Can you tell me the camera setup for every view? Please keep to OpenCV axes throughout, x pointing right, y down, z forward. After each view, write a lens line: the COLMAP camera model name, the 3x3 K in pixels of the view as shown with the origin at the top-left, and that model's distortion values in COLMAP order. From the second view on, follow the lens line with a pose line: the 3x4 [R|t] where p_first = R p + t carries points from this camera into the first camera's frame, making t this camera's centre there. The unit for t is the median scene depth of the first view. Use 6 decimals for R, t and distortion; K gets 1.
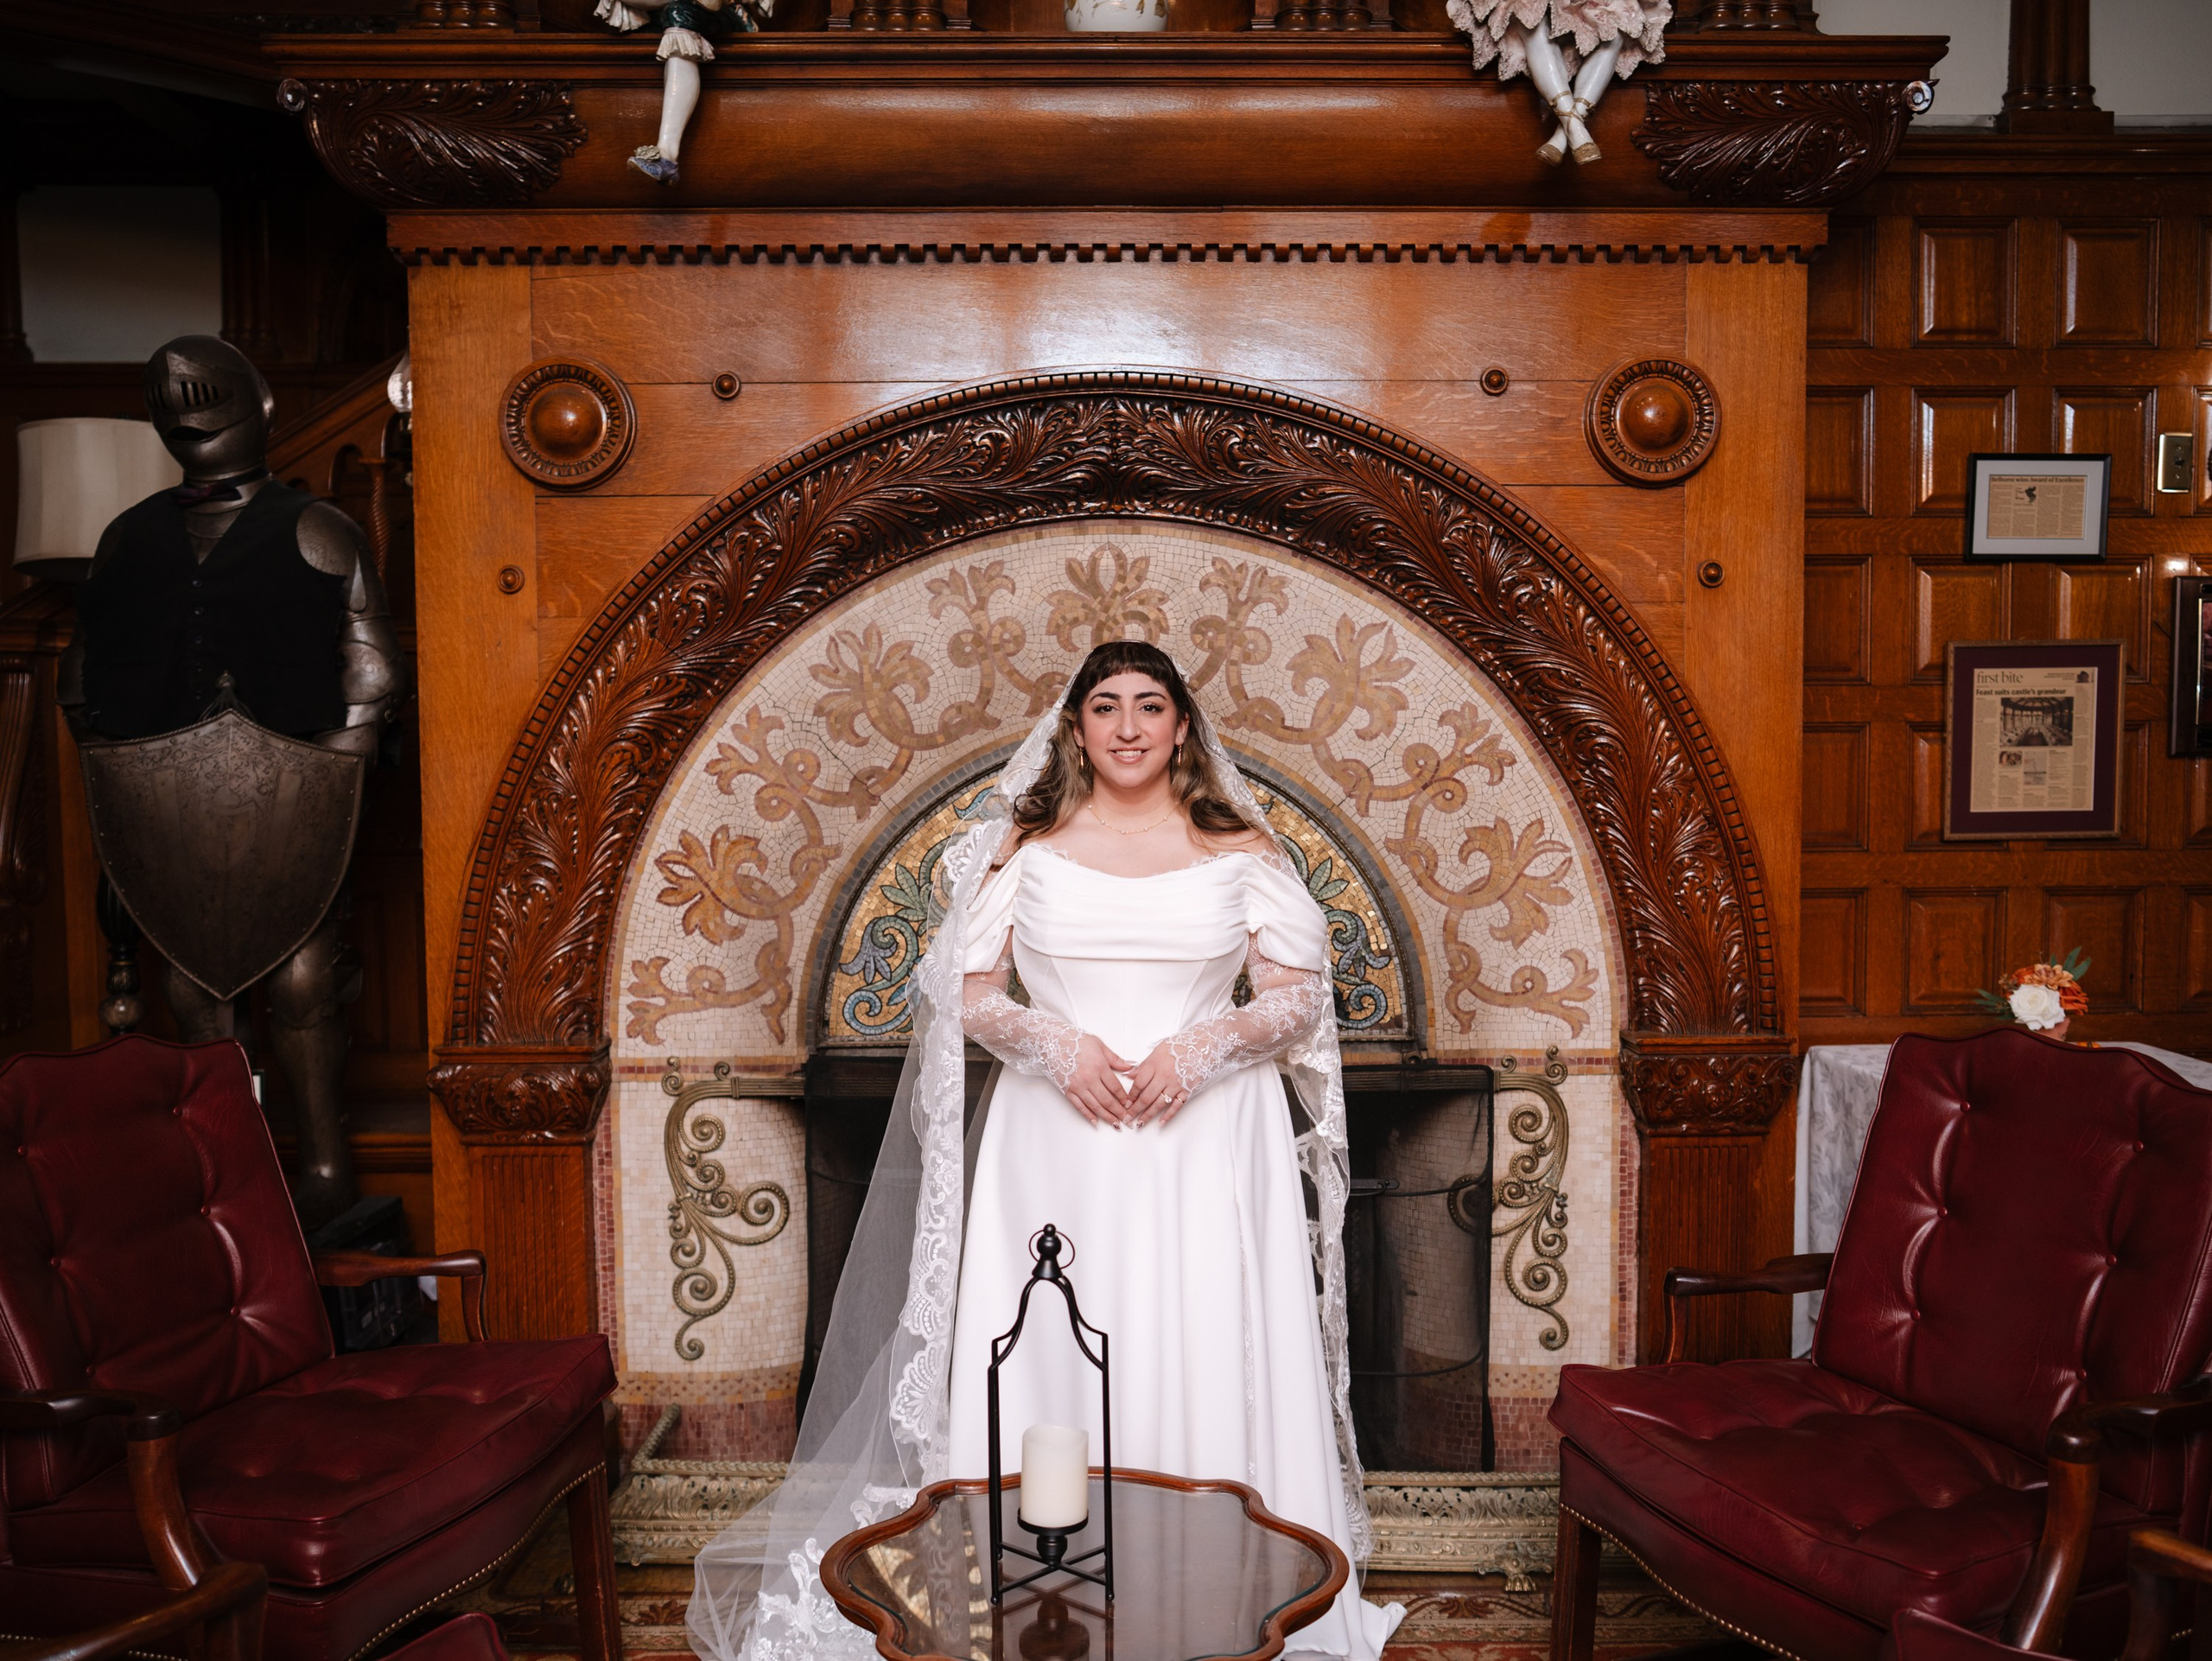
lens RADIAL K [[1669.3, 0, 1106.0], [0, 1669.3, 830.5], [0, 0, 1]] dist [-0.054050, 0.063517]
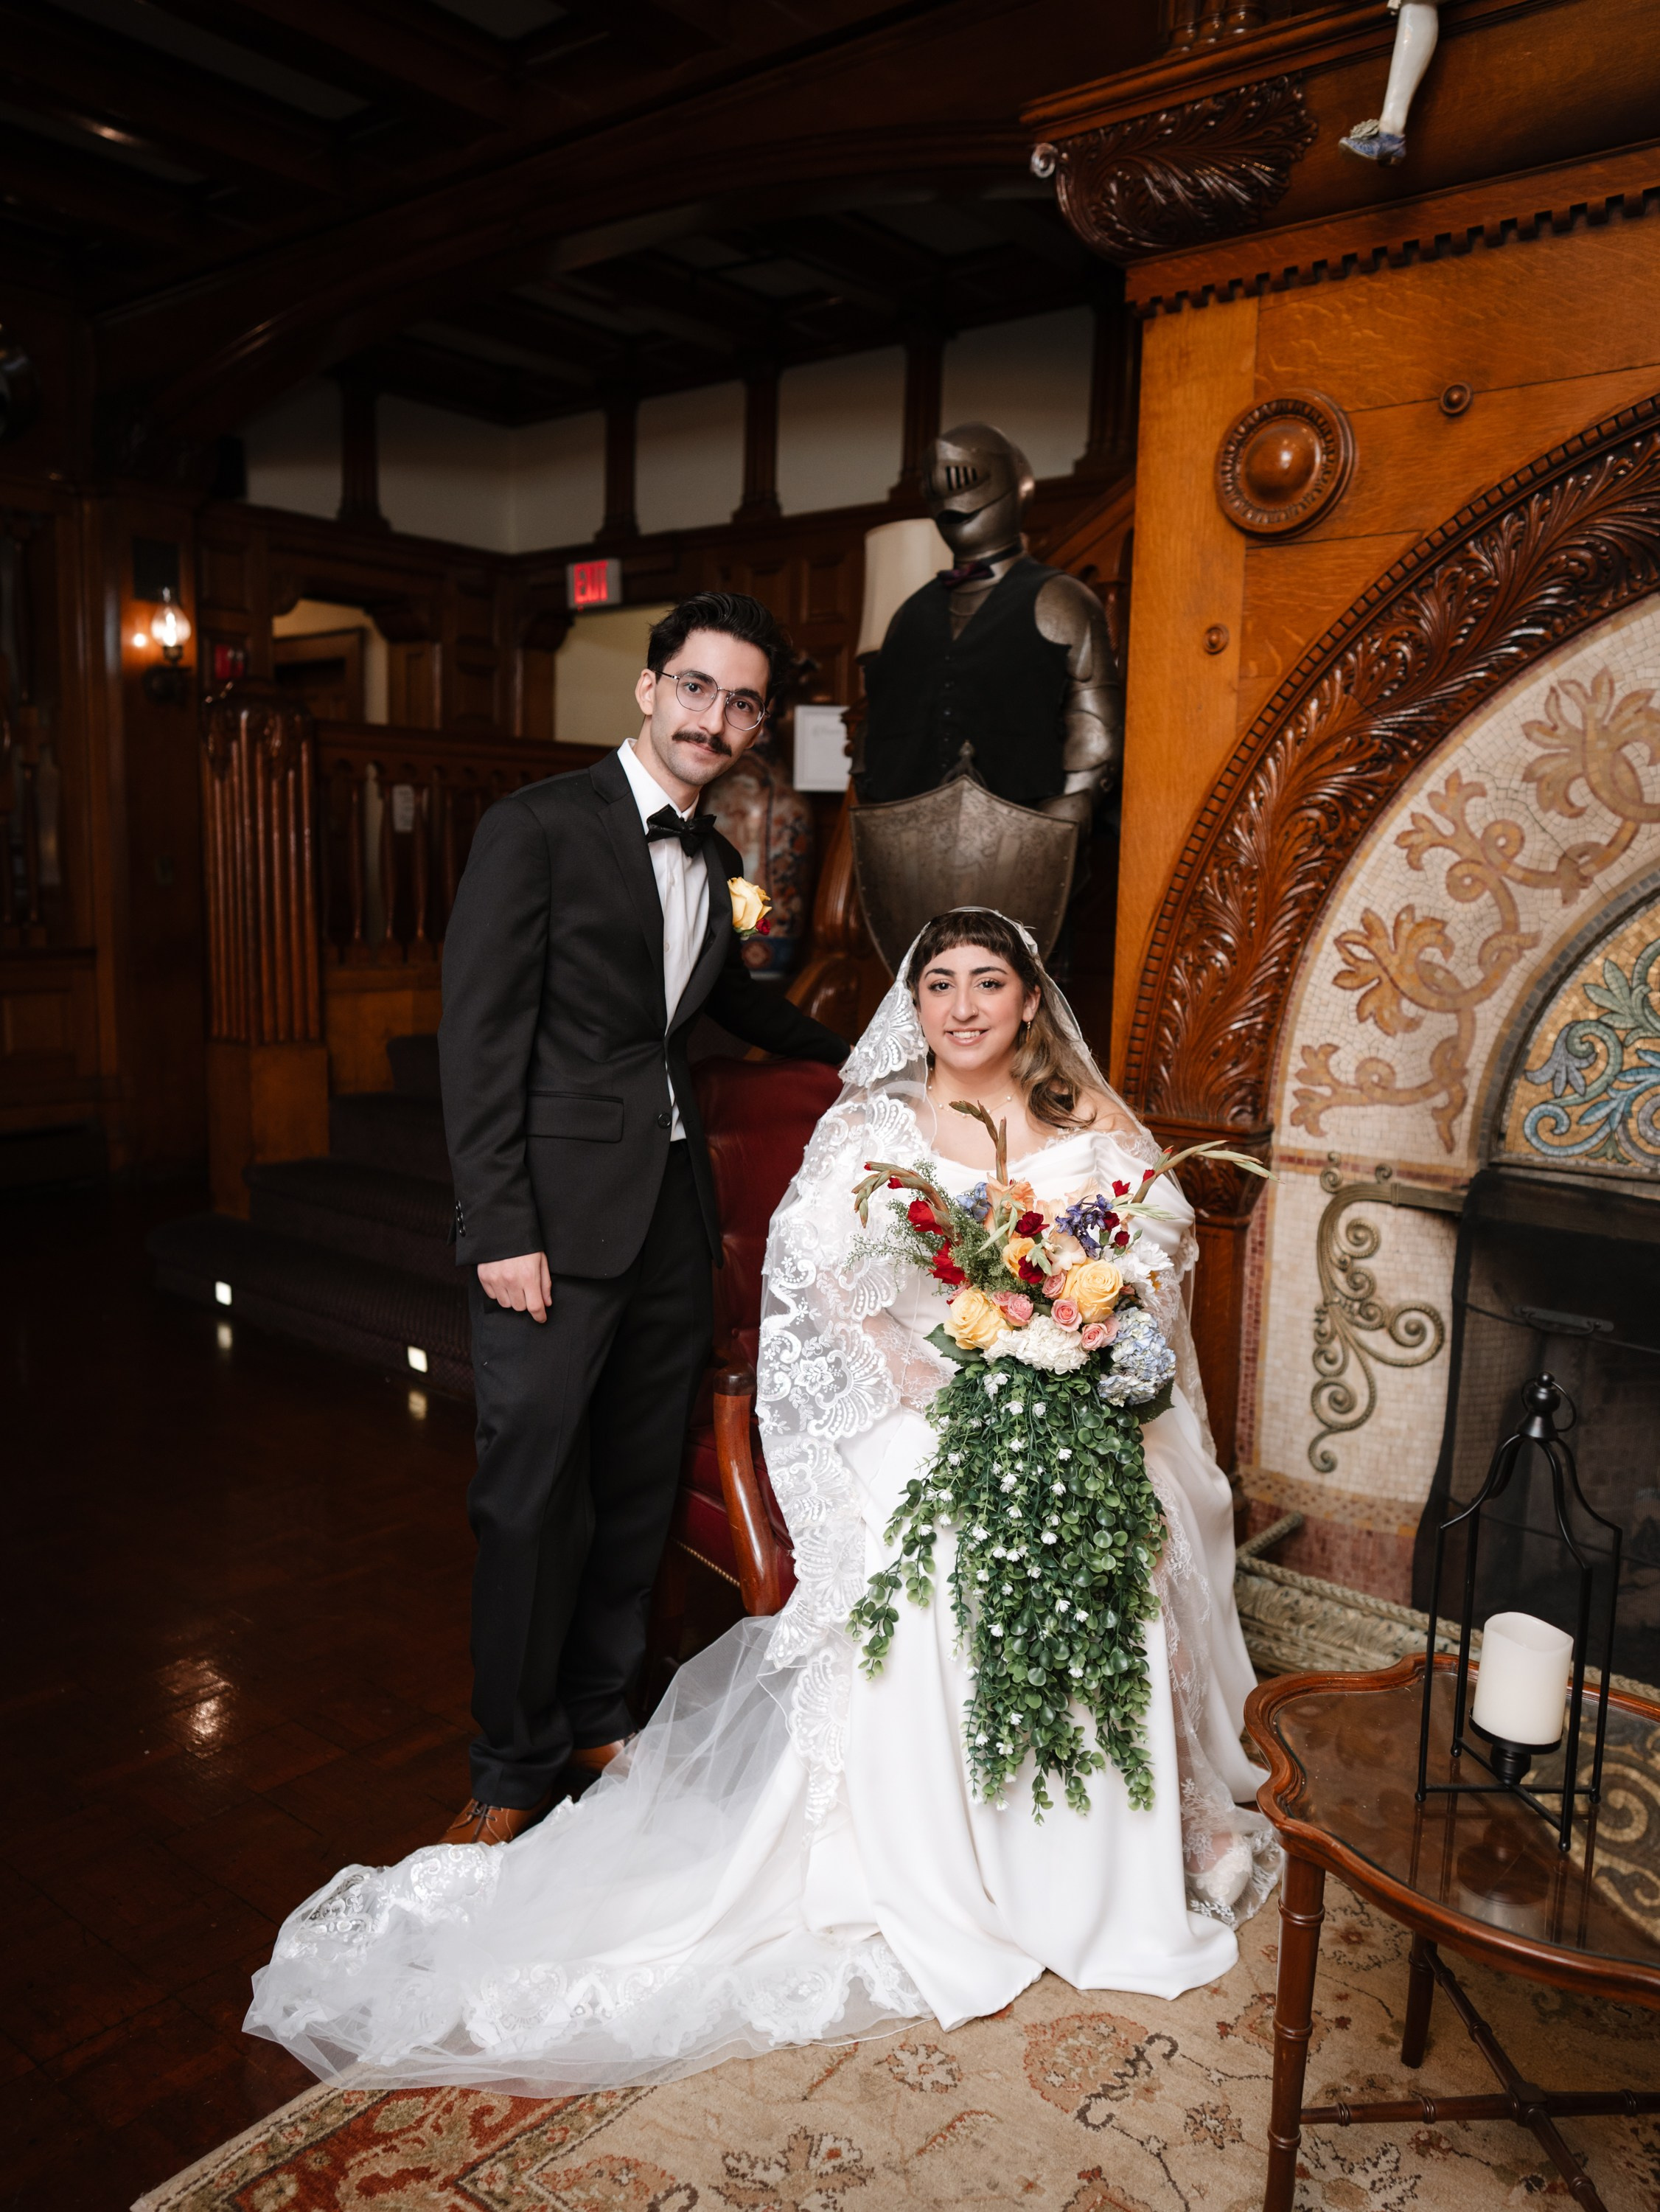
lens RADIAL K [[1668.9, 0, 830.0], [0, 1668.9, 1106.0], [0, 0, 1]] dist [-0.054050, 0.063517]
pose [[0.769024, 0.117532, -0.628321, 0.106450], [-0.061237, 0.991976, 0.110605, 0.024971], [0.636279, -0.046582, 0.770051, 0.102914]]
